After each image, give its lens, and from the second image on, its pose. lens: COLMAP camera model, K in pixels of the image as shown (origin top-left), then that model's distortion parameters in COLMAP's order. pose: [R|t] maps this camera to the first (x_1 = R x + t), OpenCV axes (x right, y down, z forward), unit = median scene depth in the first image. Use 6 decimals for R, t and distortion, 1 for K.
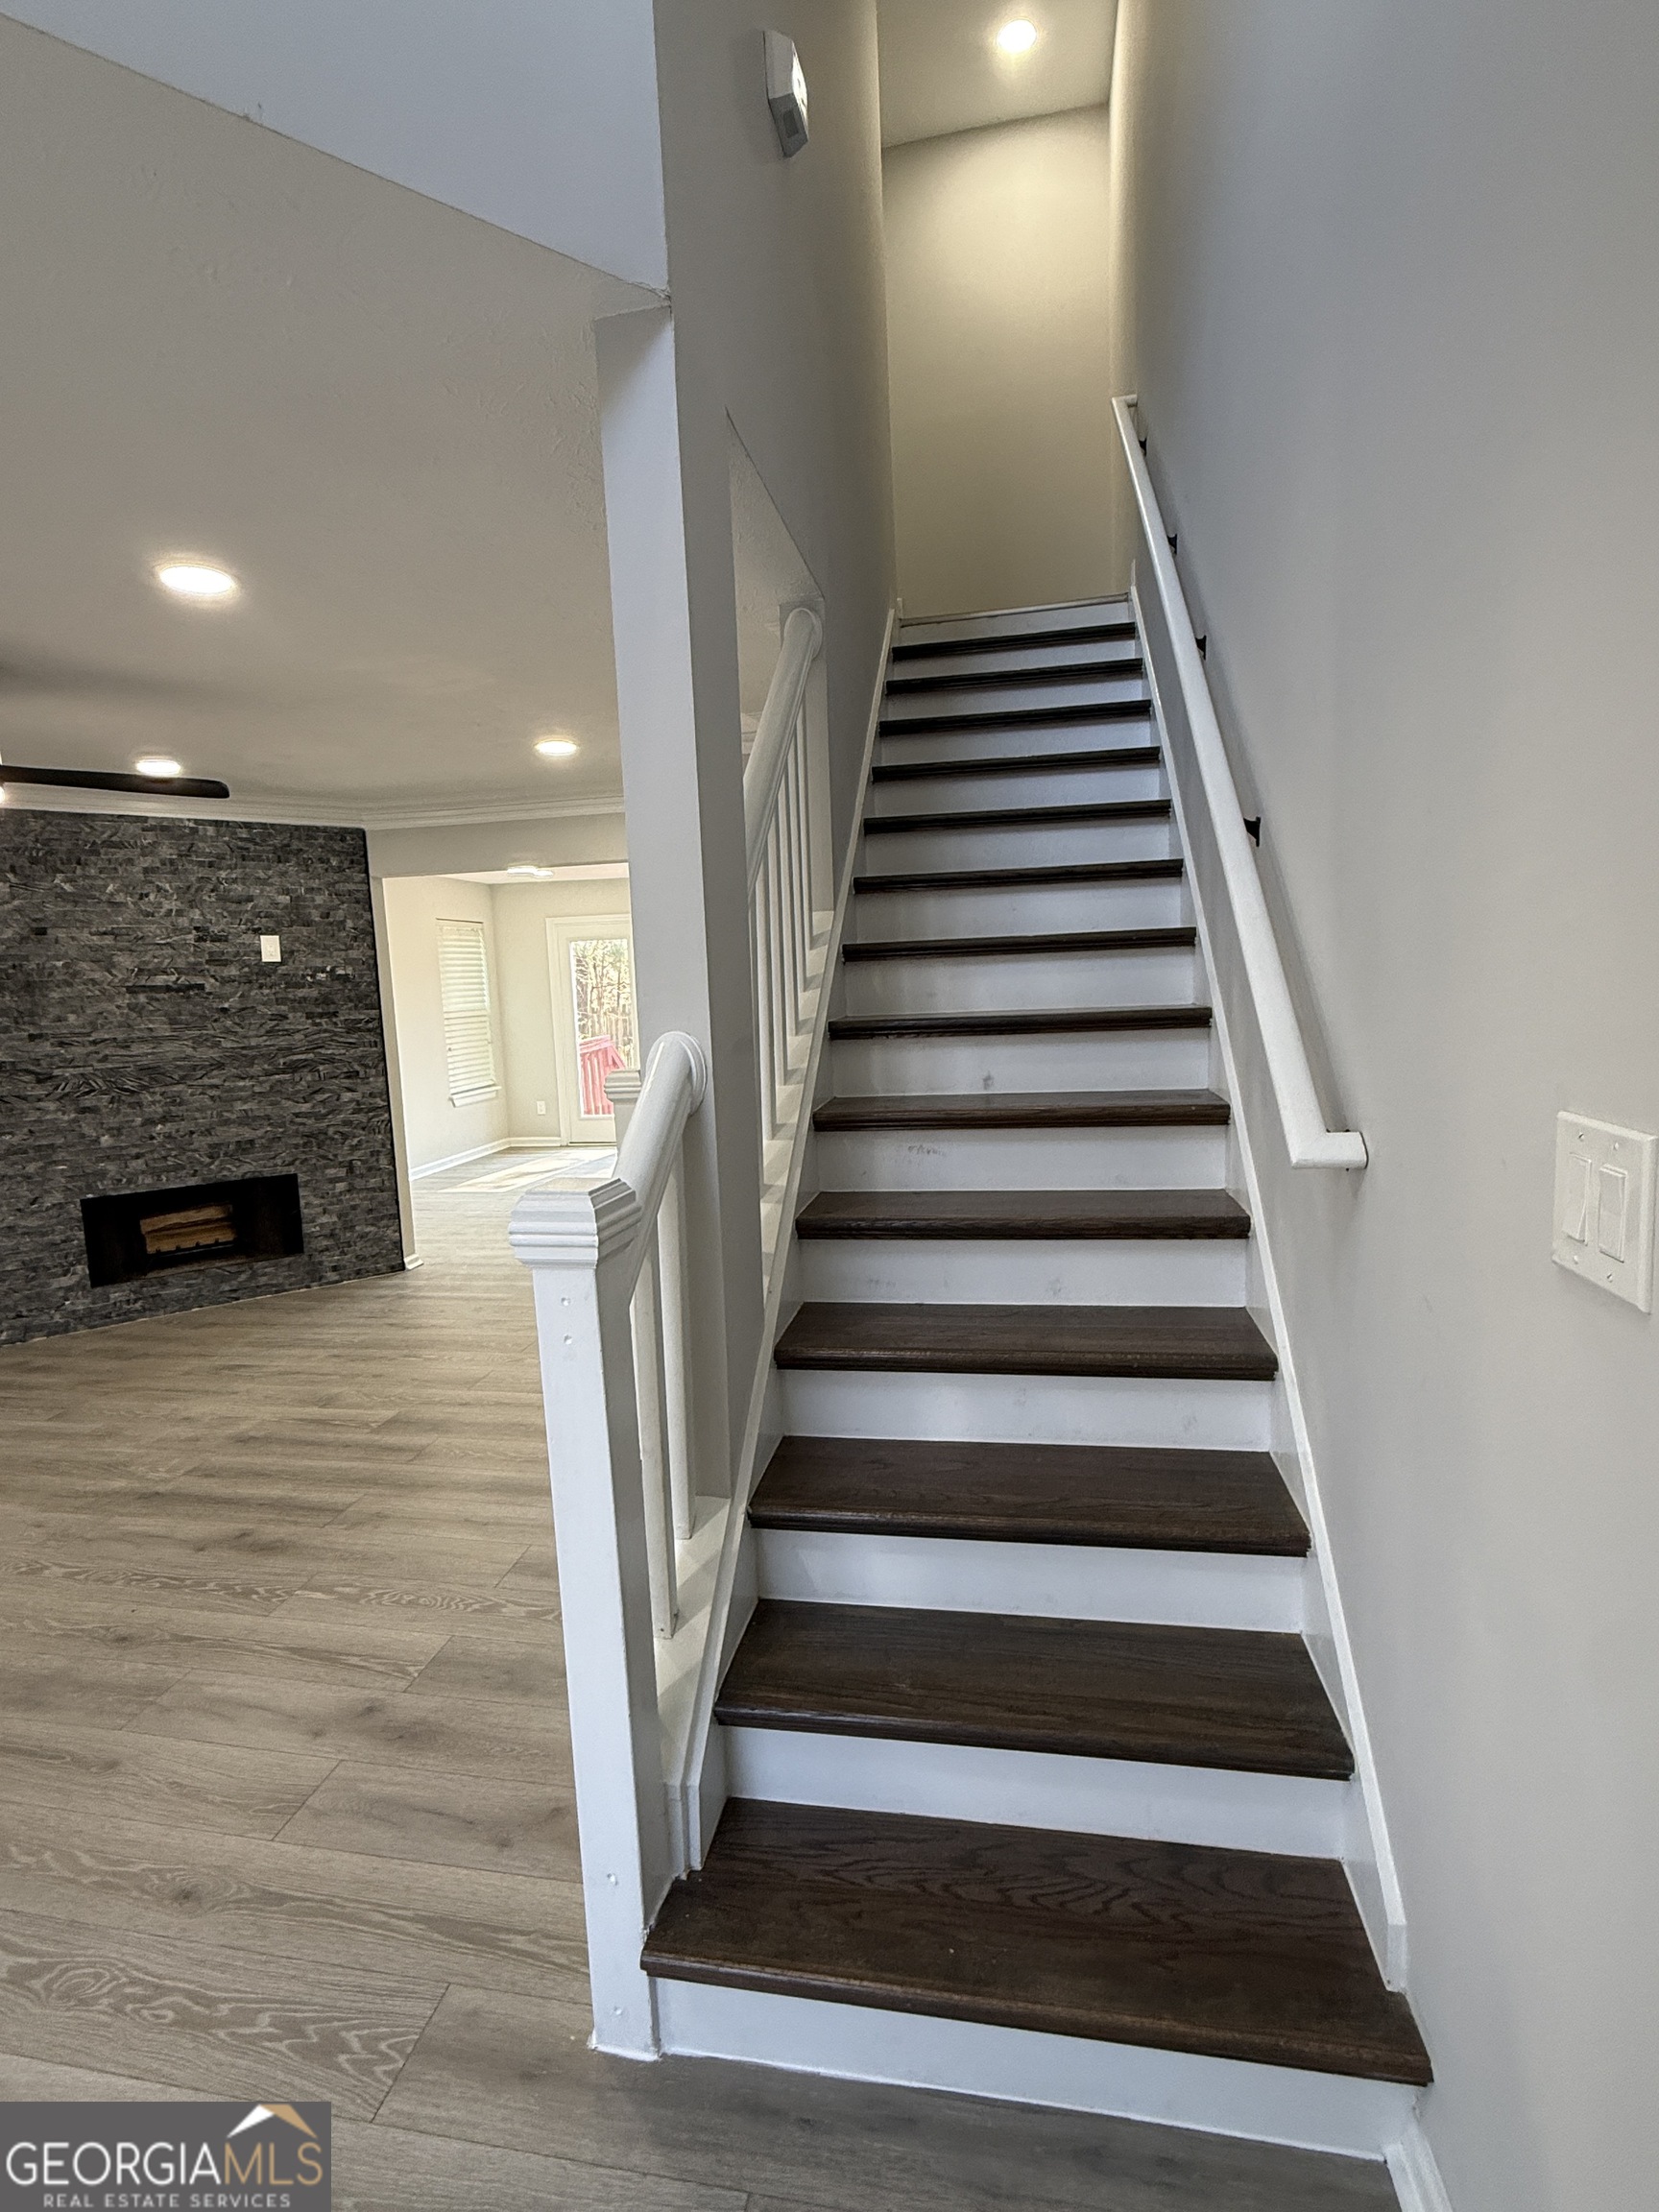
lens RADIAL K [[1046.8, 0, 831.0], [0, 1046.8, 1105.0], [0, 0, 1]] dist [-0.000755, 0.000003]
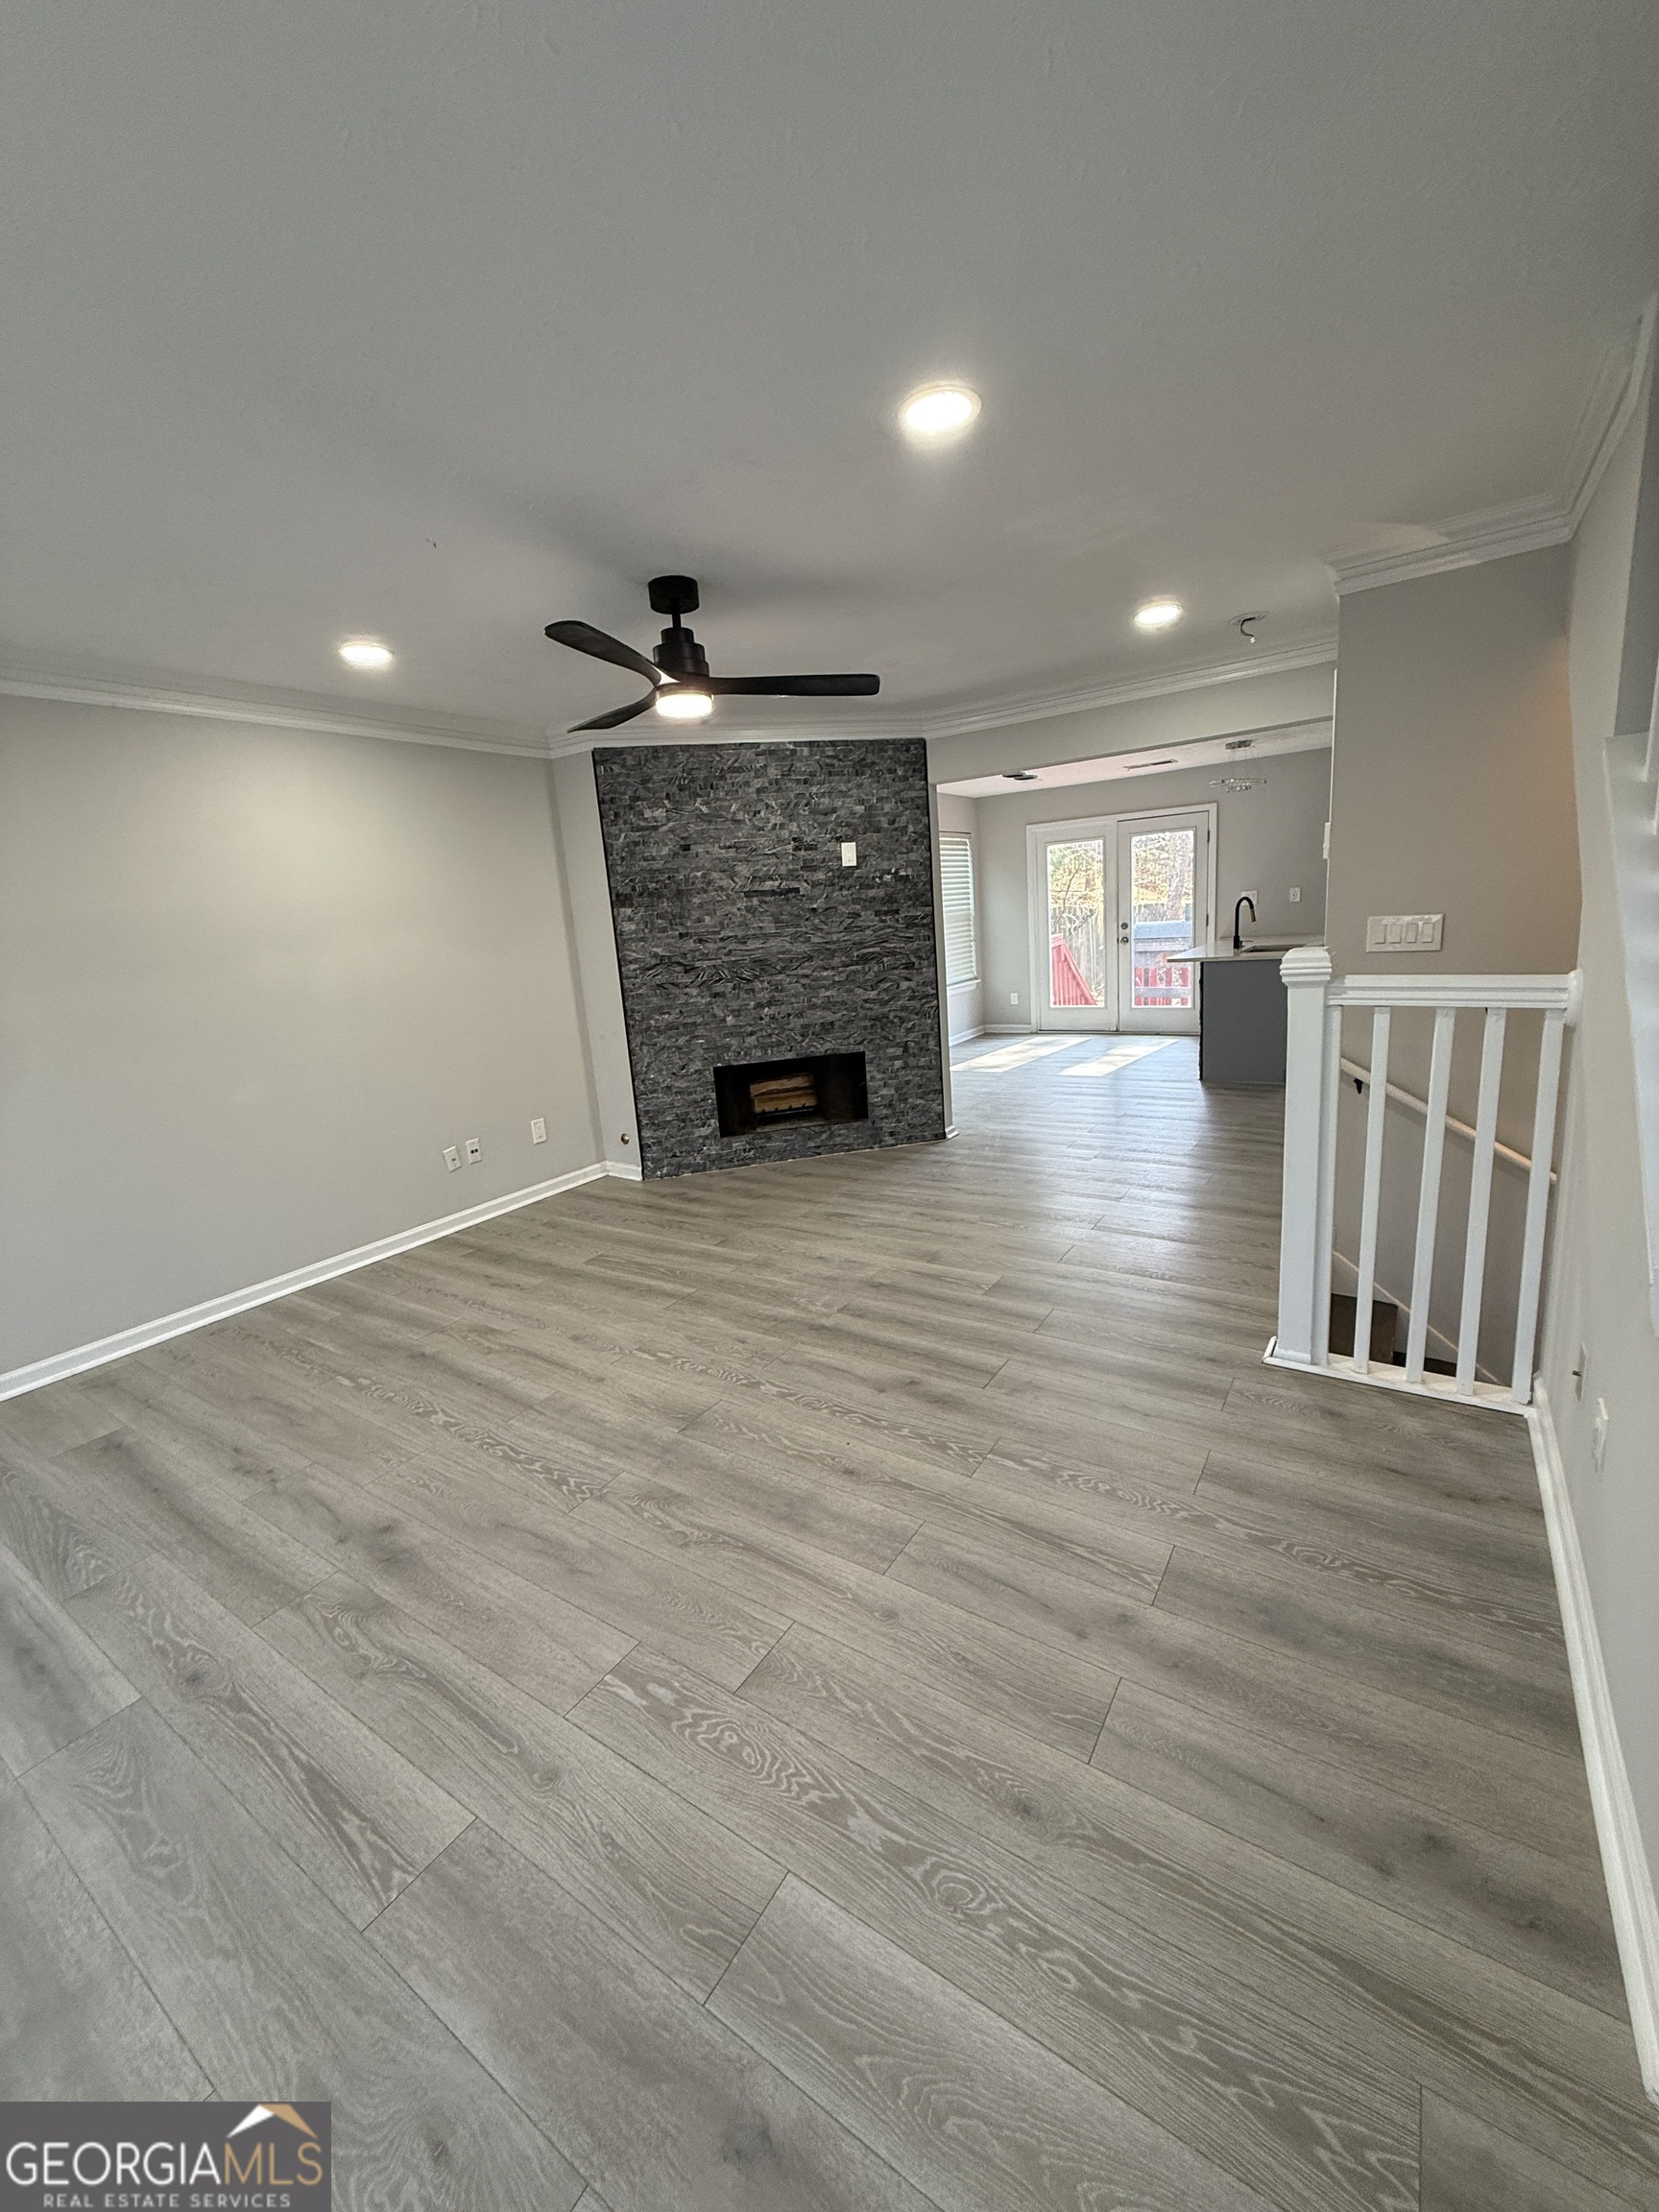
lens RADIAL K [[874.2, 0, 829.4], [0, 874.2, 1100.6], [0, 0, 1]] dist [-0.003053, -0.000379]
pose [[0.920014, 0.052562, -0.388345, -0.177137], [-0.007715, 0.993201, 0.116152, 0.007410], [0.391810, -0.103866, 0.914165, 0.094100]]
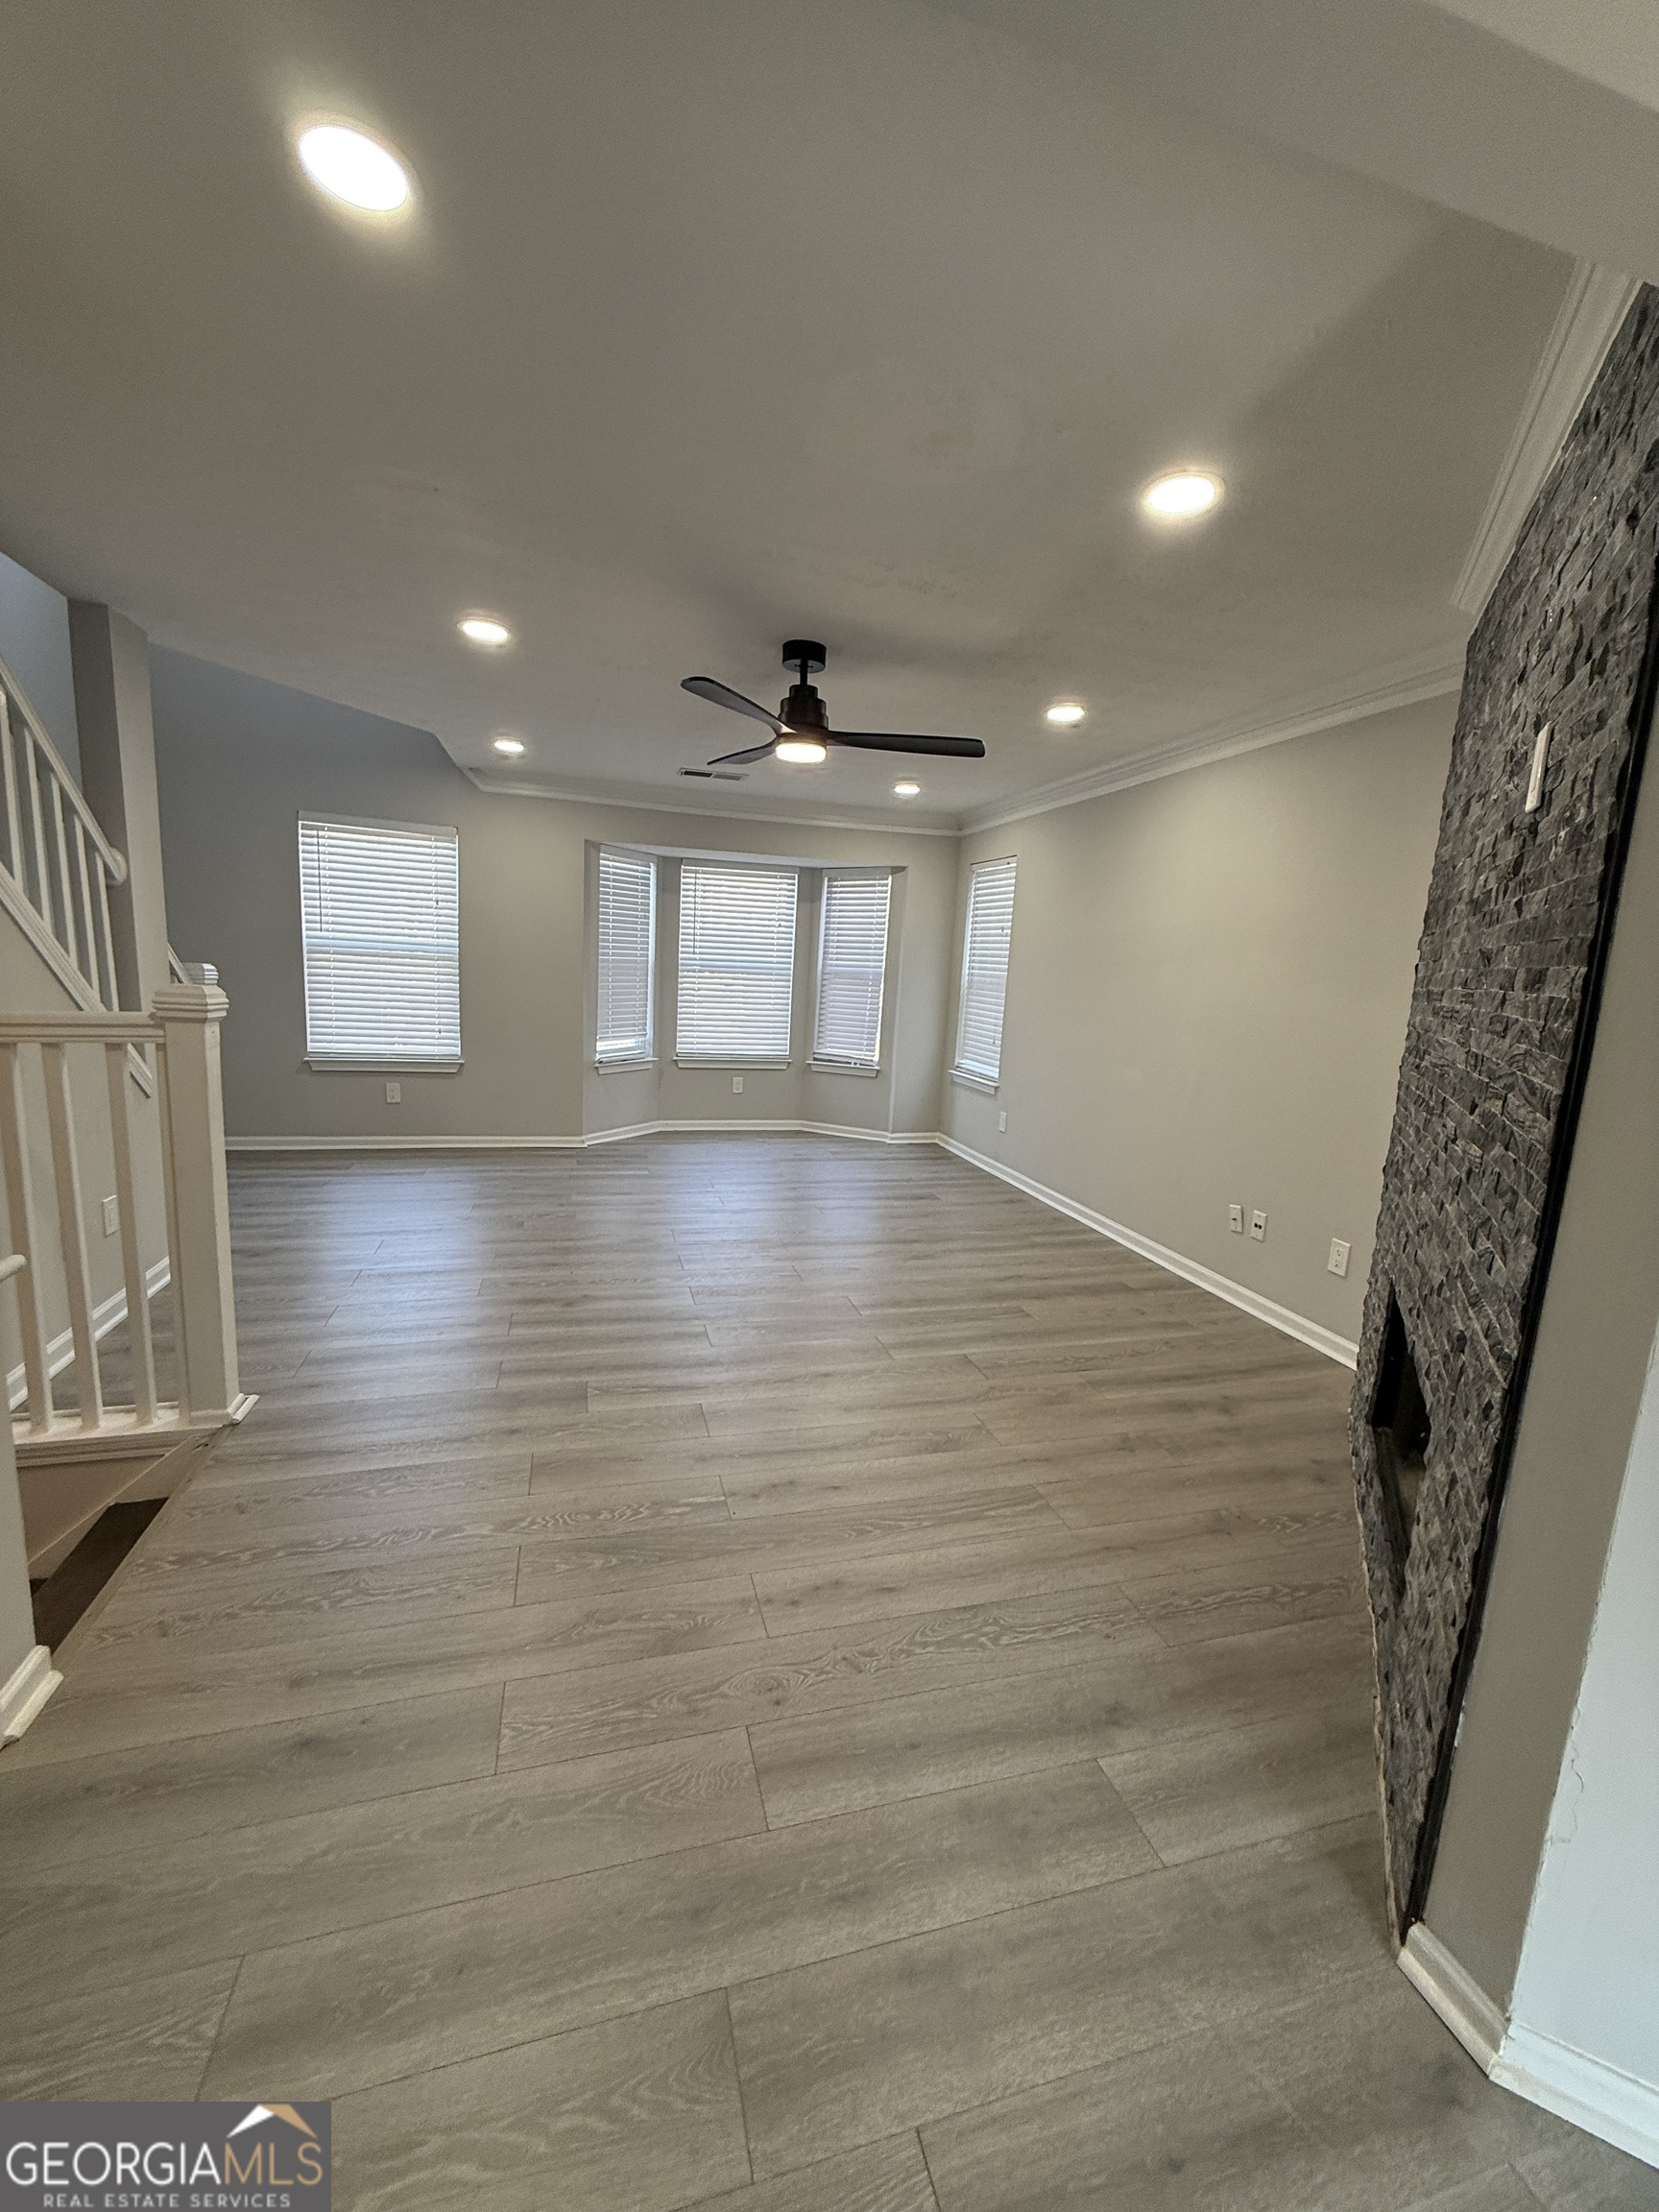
lens RADIAL K [[874.2, 0, 829.4], [0, 874.2, 1100.6], [0, 0, 1]] dist [-0.003053, -0.000379]
pose [[-0.894346, 0.065521, -0.442552, -0.218645], [-0.067769, 0.957960, 0.278782, -0.115923], [0.442213, 0.279318, -0.852308, 1.209655]]
